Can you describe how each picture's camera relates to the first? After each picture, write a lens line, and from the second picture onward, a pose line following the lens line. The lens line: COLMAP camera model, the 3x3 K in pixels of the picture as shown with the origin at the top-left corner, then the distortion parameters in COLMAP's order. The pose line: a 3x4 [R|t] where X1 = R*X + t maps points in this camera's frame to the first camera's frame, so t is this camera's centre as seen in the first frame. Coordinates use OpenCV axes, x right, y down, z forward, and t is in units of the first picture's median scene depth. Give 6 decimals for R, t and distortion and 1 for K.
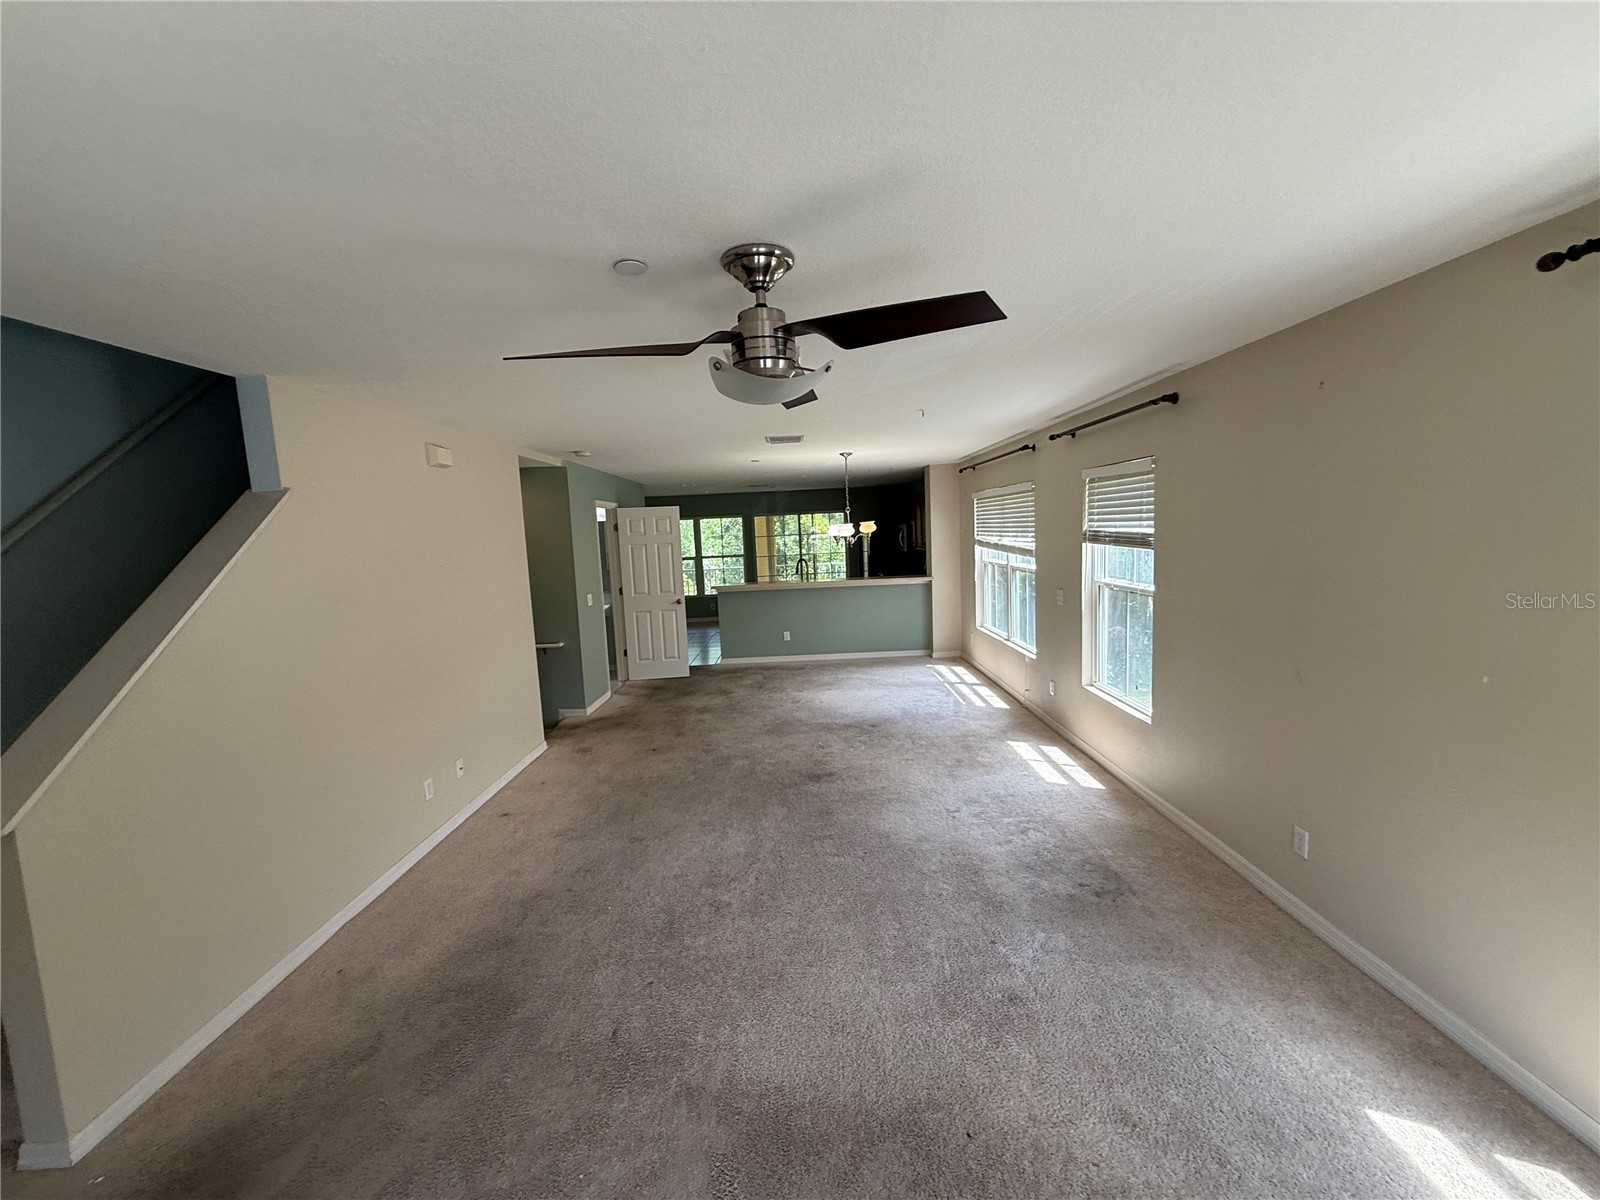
lens RADIAL K [[654.3, 0, 800.0], [0, 654.3, 600.0], [0, 0, 1]] dist [-0.000975, -0.000145]
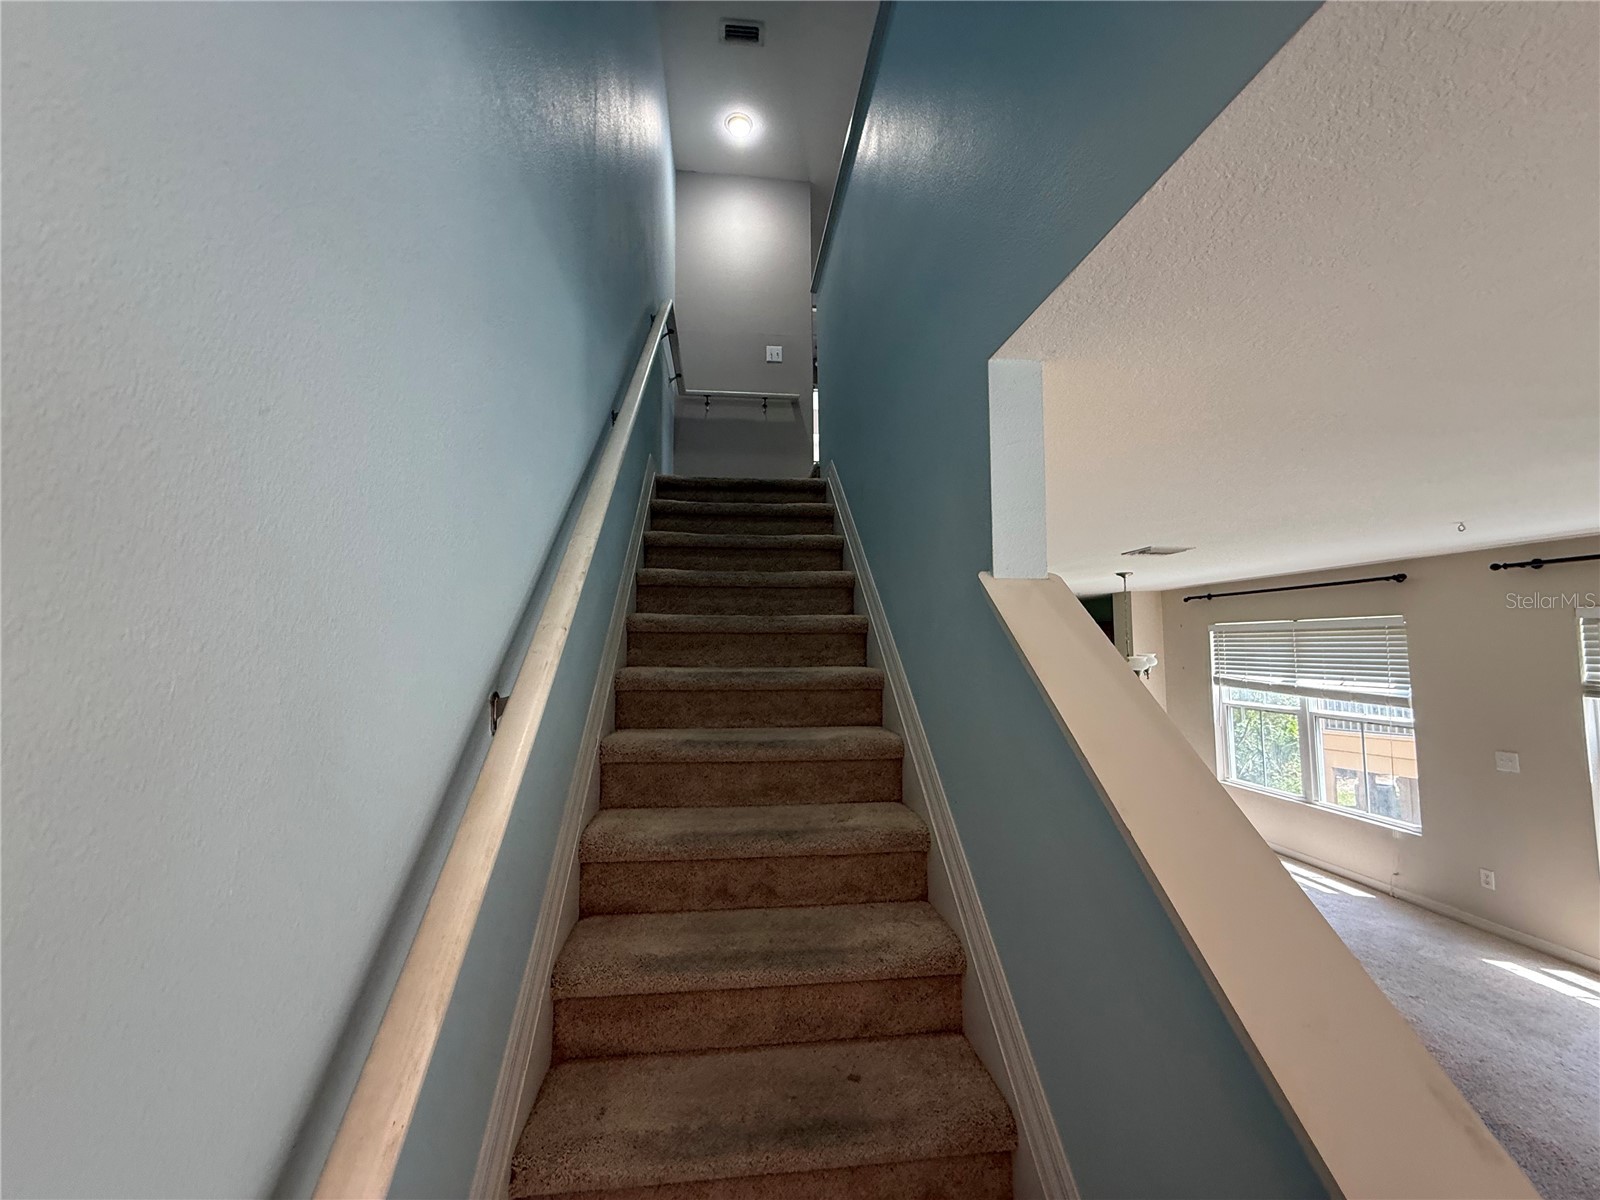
lens RADIAL K [[654.3, 0, 800.0], [0, 654.3, 600.0], [0, 0, 1]] dist [-0.000975, -0.000145]
pose [[0.992105, 0.050913, 0.114614, -0.598040], [-0.029281, 0.982668, -0.183049, -0.029770], [-0.121947, 0.178248, 0.976400, 0.313593]]
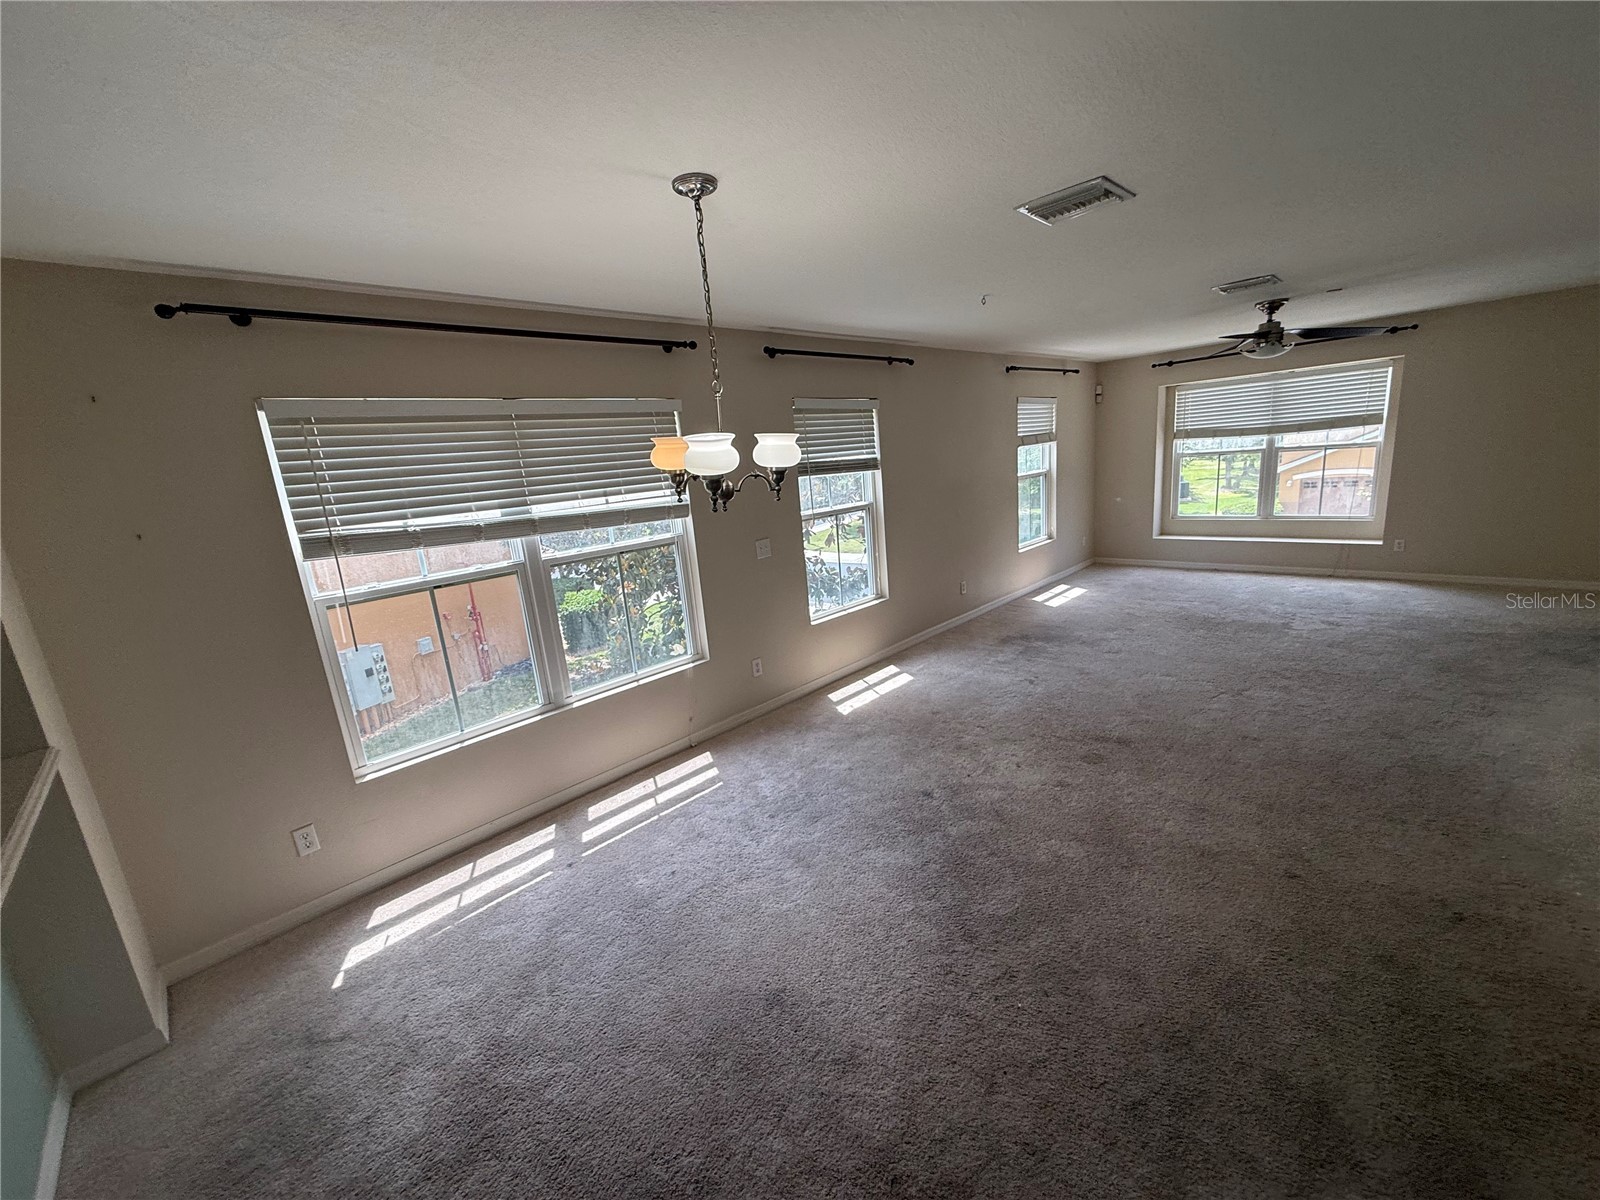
lens RADIAL K [[636.3, 0, 795.8], [0, 636.3, 598.4], [0, 0, 1]] dist [0.002511, 0.000171]
pose [[-0.700137, -0.053928, 0.711969, -0.225765], [0.191161, 0.946584, 0.259683, -0.157458], [-0.687943, 0.317915, -0.652430, 1.626109]]
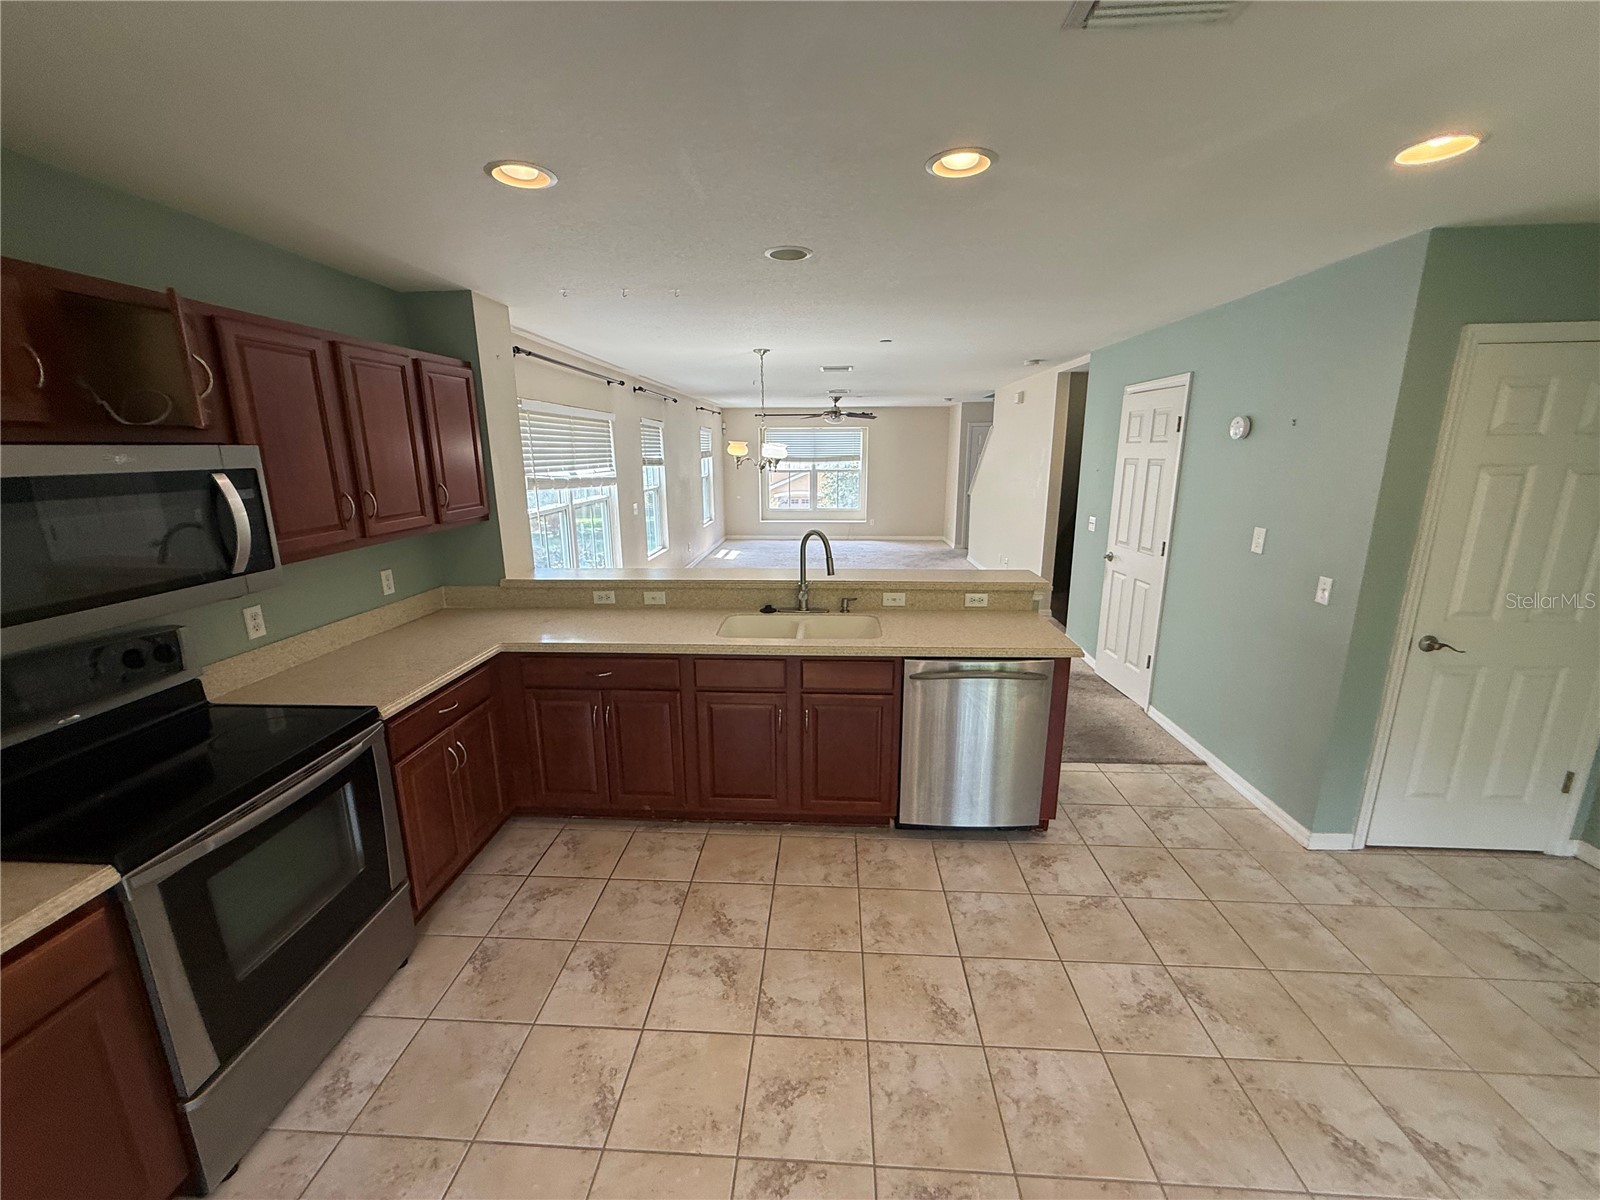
lens RADIAL K [[636.3, 0, 795.8], [0, 636.3, 598.4], [0, 0, 1]] dist [0.002511, 0.000171]
pose [[-0.996981, 0.036300, 0.068634, -0.017210], [0.056984, 0.942522, 0.329250, -0.258540], [-0.052737, 0.332167, -0.941745, 2.422467]]
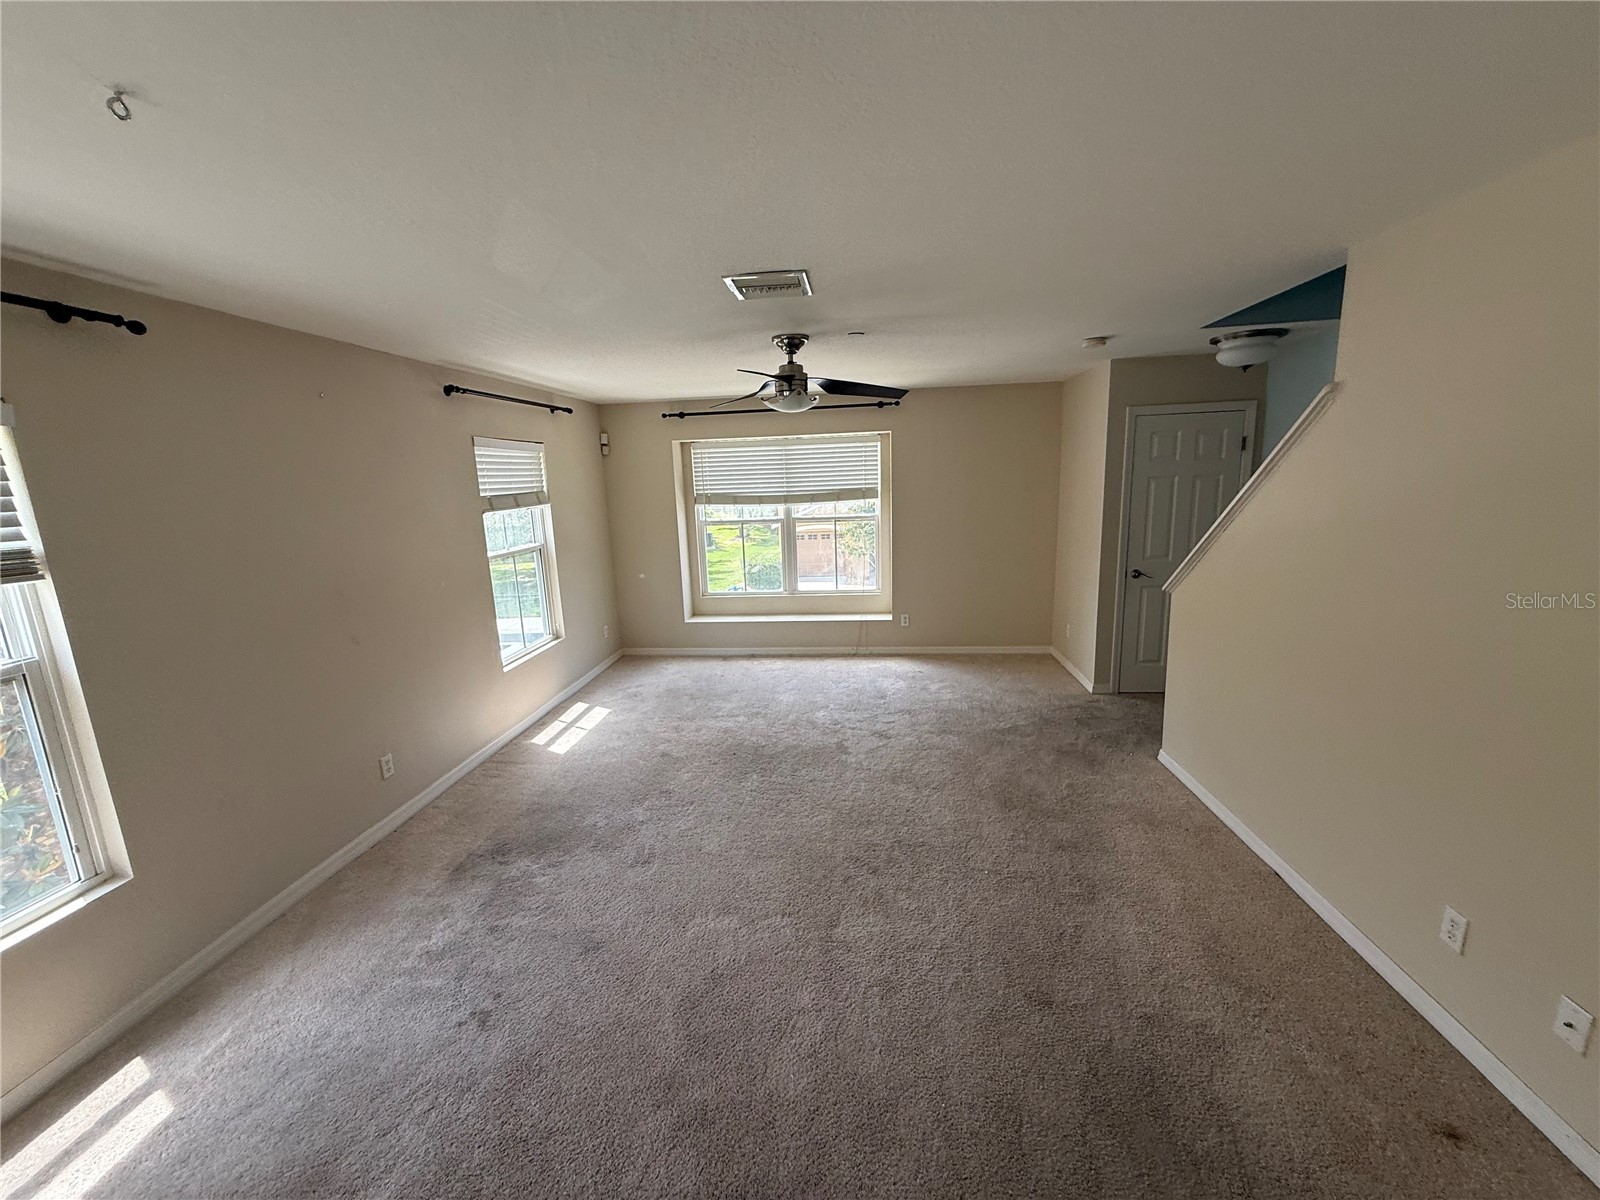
lens RADIAL K [[636.3, 0, 795.8], [0, 636.3, 598.4], [0, 0, 1]] dist [0.002511, 0.000171]
pose [[-0.990923, 0.057355, 0.121579, -0.098305], [0.090912, 0.952150, 0.291797, -0.124442], [-0.099026, 0.300201, -0.948722, 1.134662]]
